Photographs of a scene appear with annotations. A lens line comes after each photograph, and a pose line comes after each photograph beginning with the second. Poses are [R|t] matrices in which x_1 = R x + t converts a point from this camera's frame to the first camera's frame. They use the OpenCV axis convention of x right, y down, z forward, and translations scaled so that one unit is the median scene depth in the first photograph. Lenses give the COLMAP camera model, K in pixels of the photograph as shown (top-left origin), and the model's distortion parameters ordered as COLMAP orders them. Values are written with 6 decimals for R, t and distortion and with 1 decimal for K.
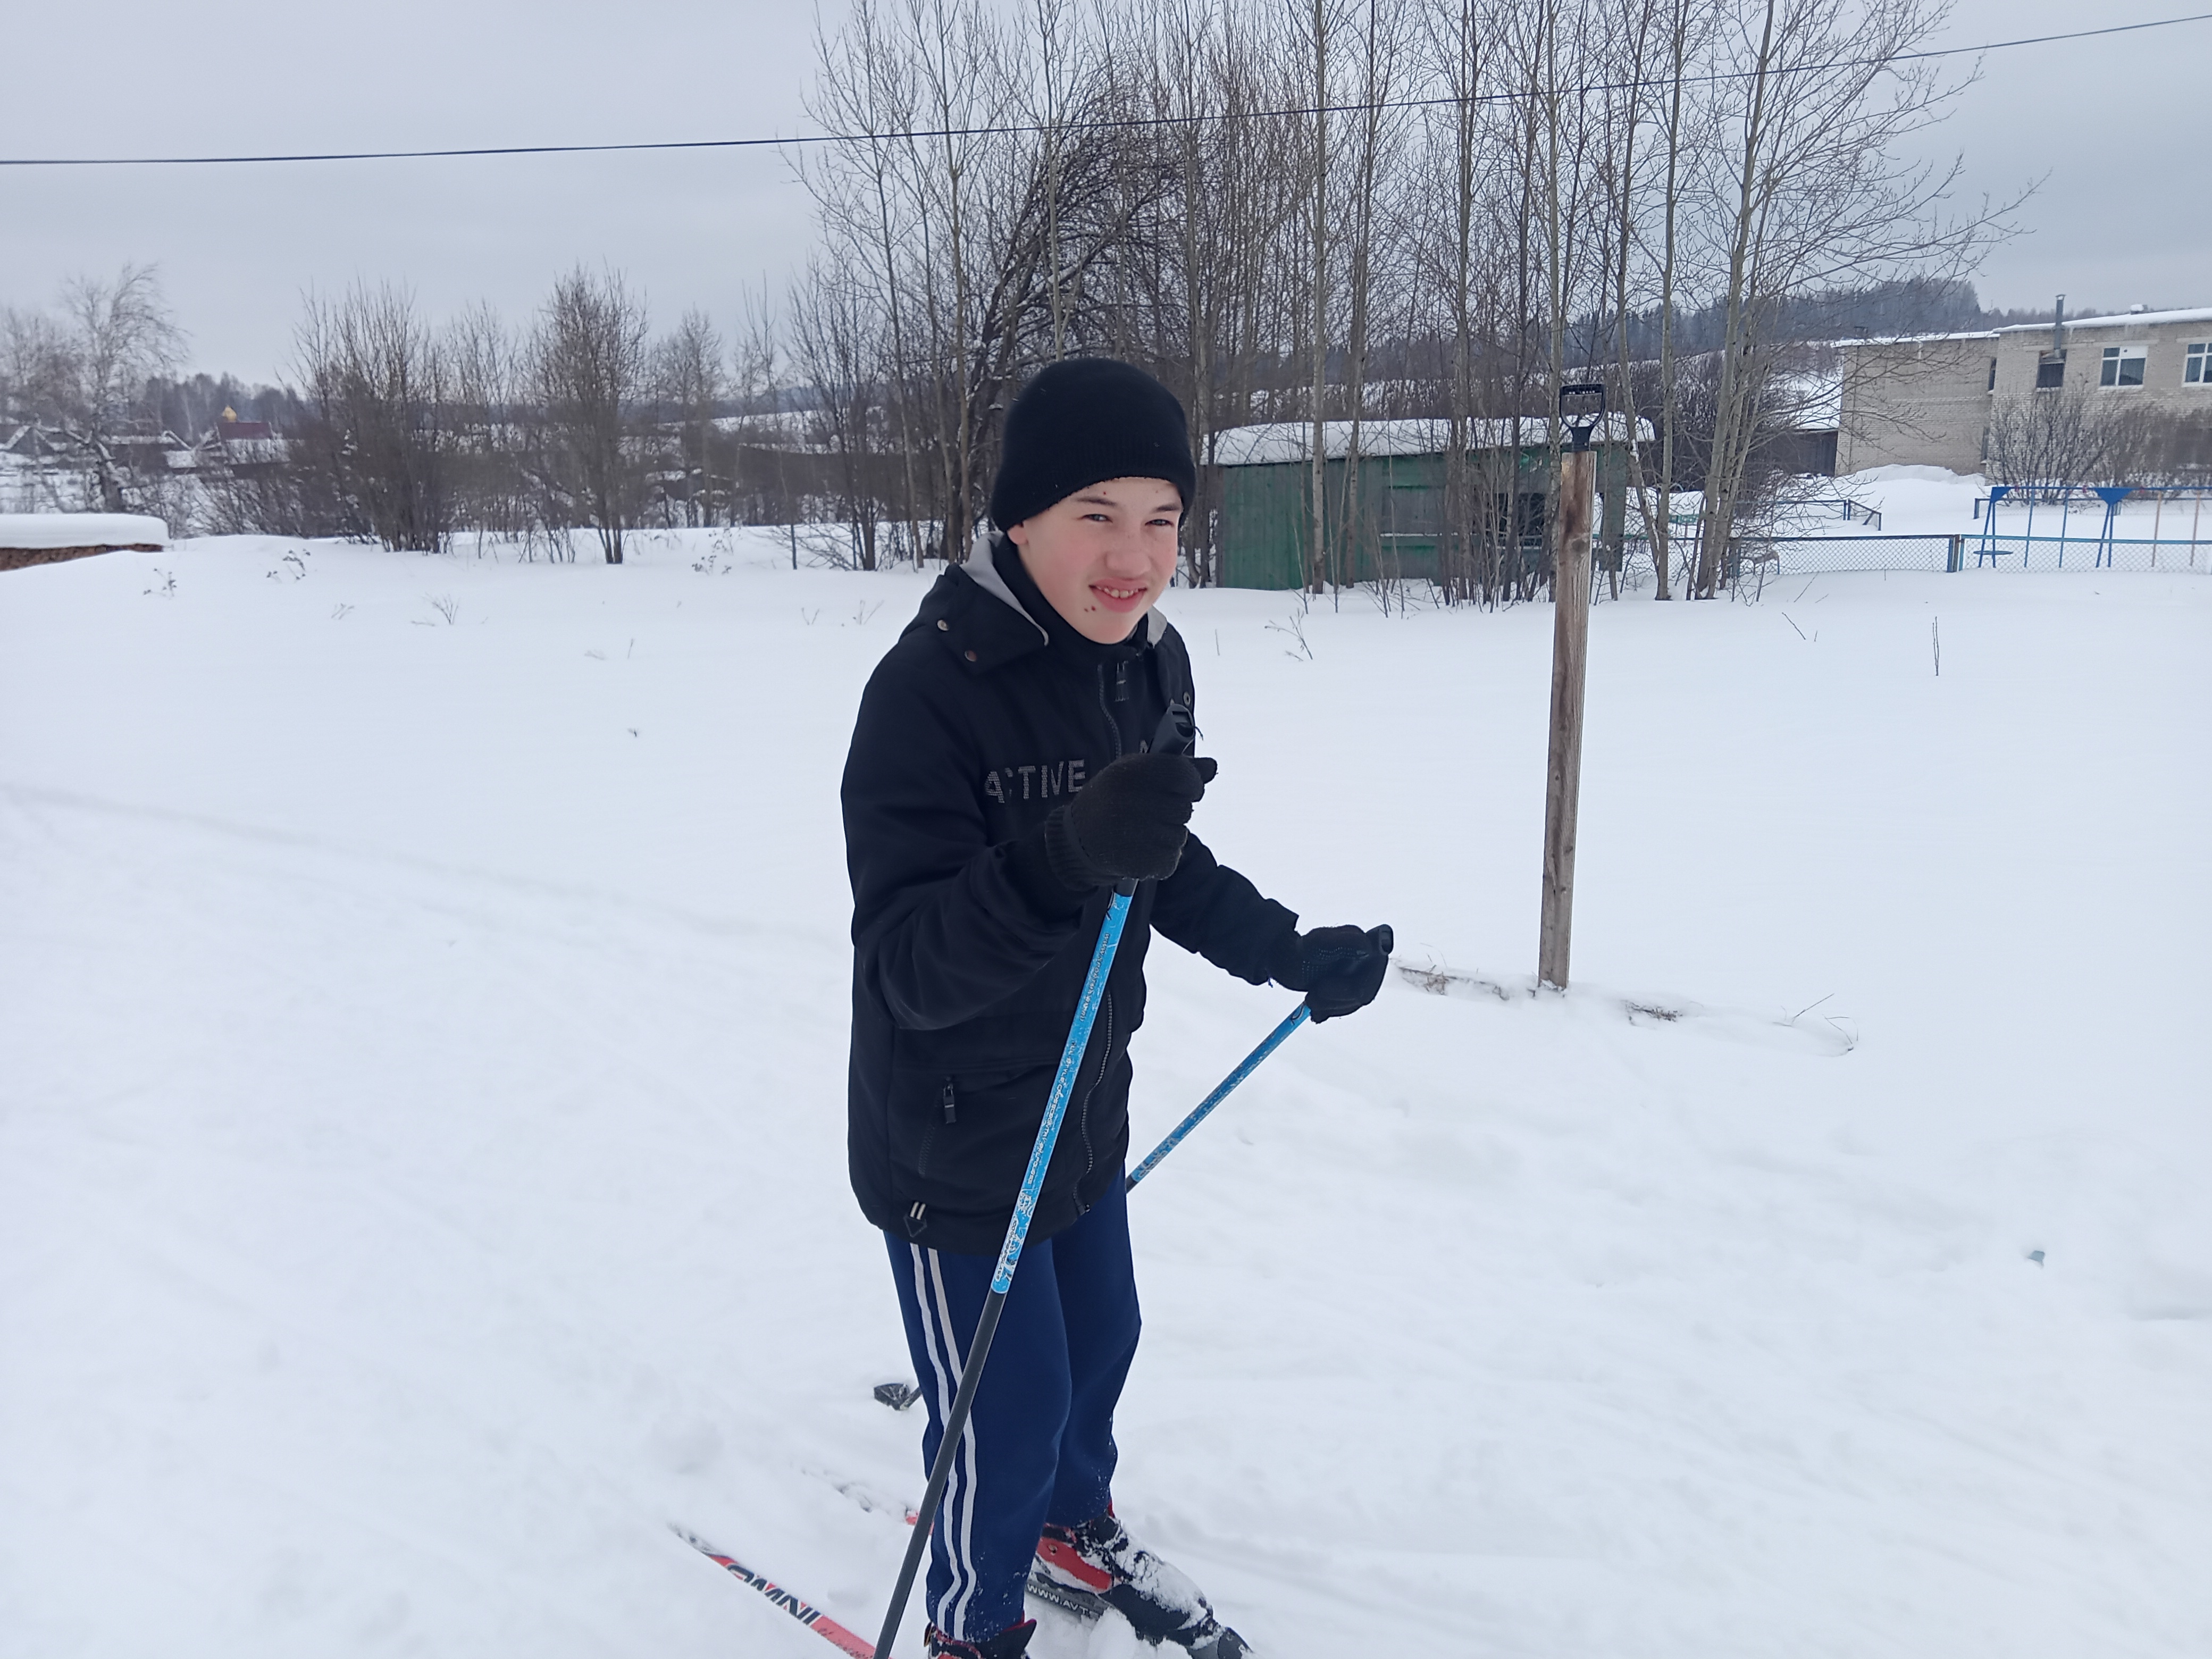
lens RADIAL K [[1605.7, 0, 1101.2], [0, 1605.7, 833.1], [0, 0, 1]] dist [0.036786, -0.033710]
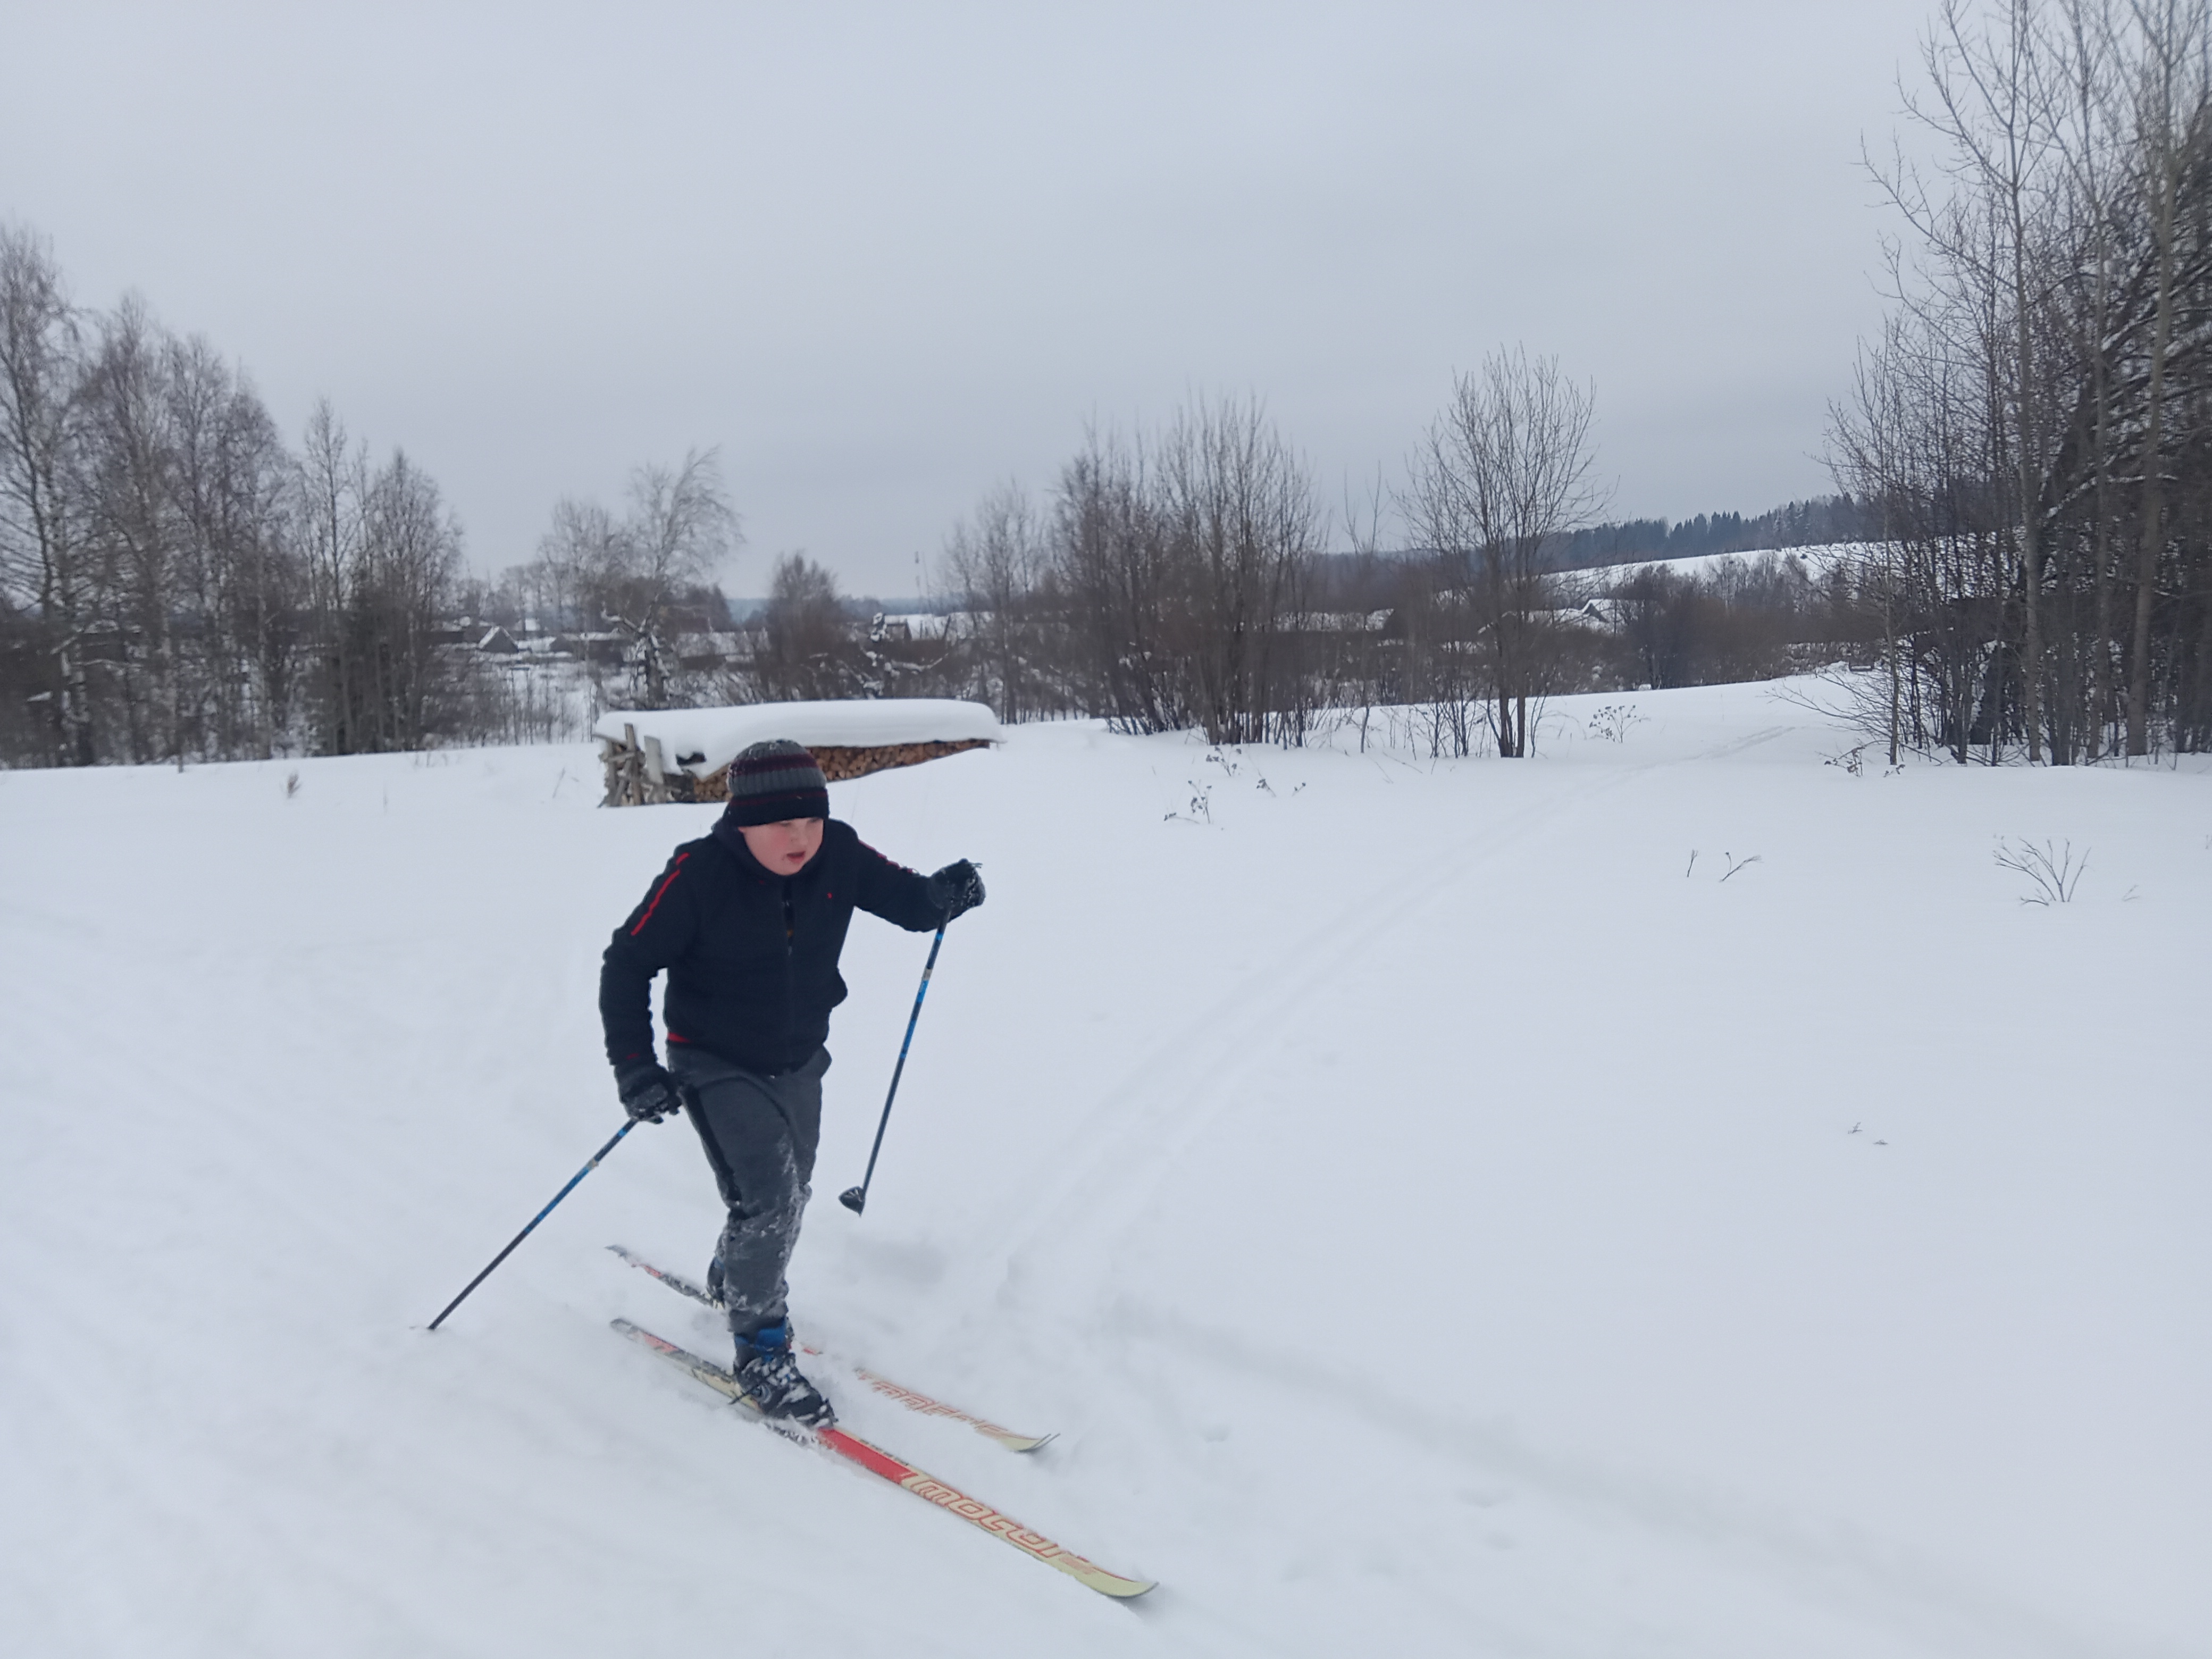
lens RADIAL K [[1605.7, 0, 1123.5], [0, 1605.7, 847.0], [0, 0, 1]] dist [0.036786, -0.033710]
pose [[0.980503, 0.004464, -0.196453, -0.342381], [-0.023998, 0.994979, -0.097167, -0.054253], [0.195033, 0.099987, 0.975687, 0.273545]]
